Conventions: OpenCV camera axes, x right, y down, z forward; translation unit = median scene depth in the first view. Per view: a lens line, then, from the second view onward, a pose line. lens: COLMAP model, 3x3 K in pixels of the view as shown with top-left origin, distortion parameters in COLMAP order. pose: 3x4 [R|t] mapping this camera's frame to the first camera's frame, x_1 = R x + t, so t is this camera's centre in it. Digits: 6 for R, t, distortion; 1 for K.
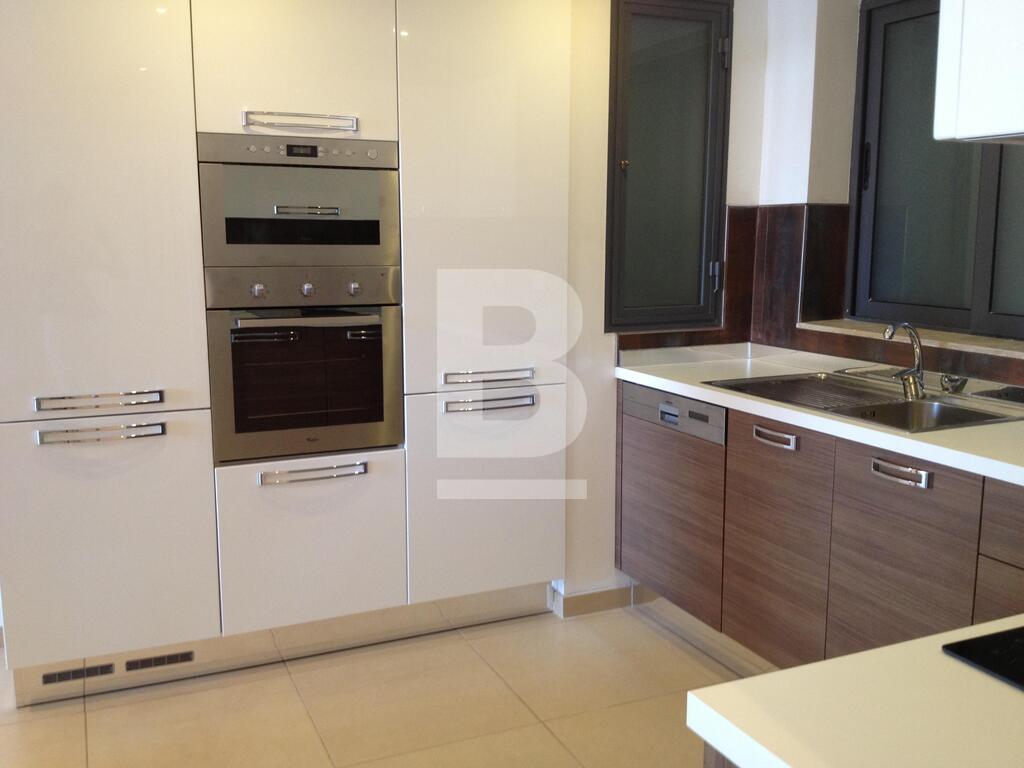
lens RADIAL K [[972.7, 0, 530.1], [0, 972.7, 387.0], [0, 0, 1]] dist [0.094116, -0.214989]
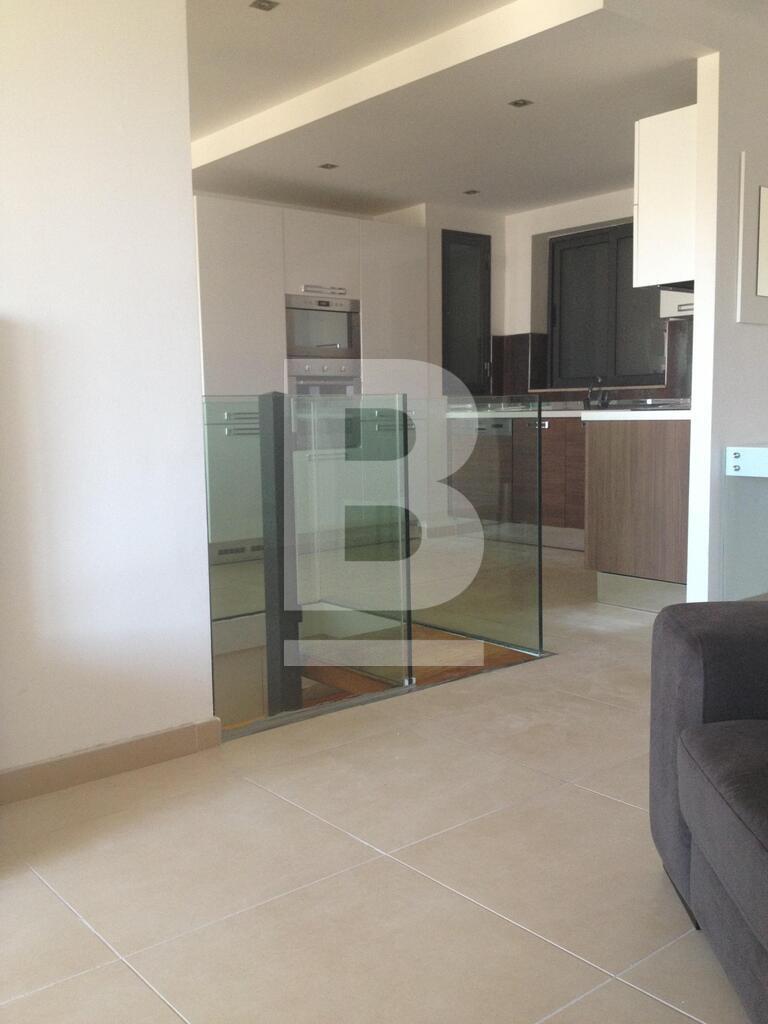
lens RADIAL K [[972.7, 0, 369.5], [0, 972.7, 515.2], [0, 0, 1]] dist [0.094116, -0.214989]
pose [[0.970657, -0.040927, 0.236959, -0.561217], [0.055151, 0.997032, -0.053713, 0.294621], [-0.234058, 0.065205, 0.970034, -0.924433]]
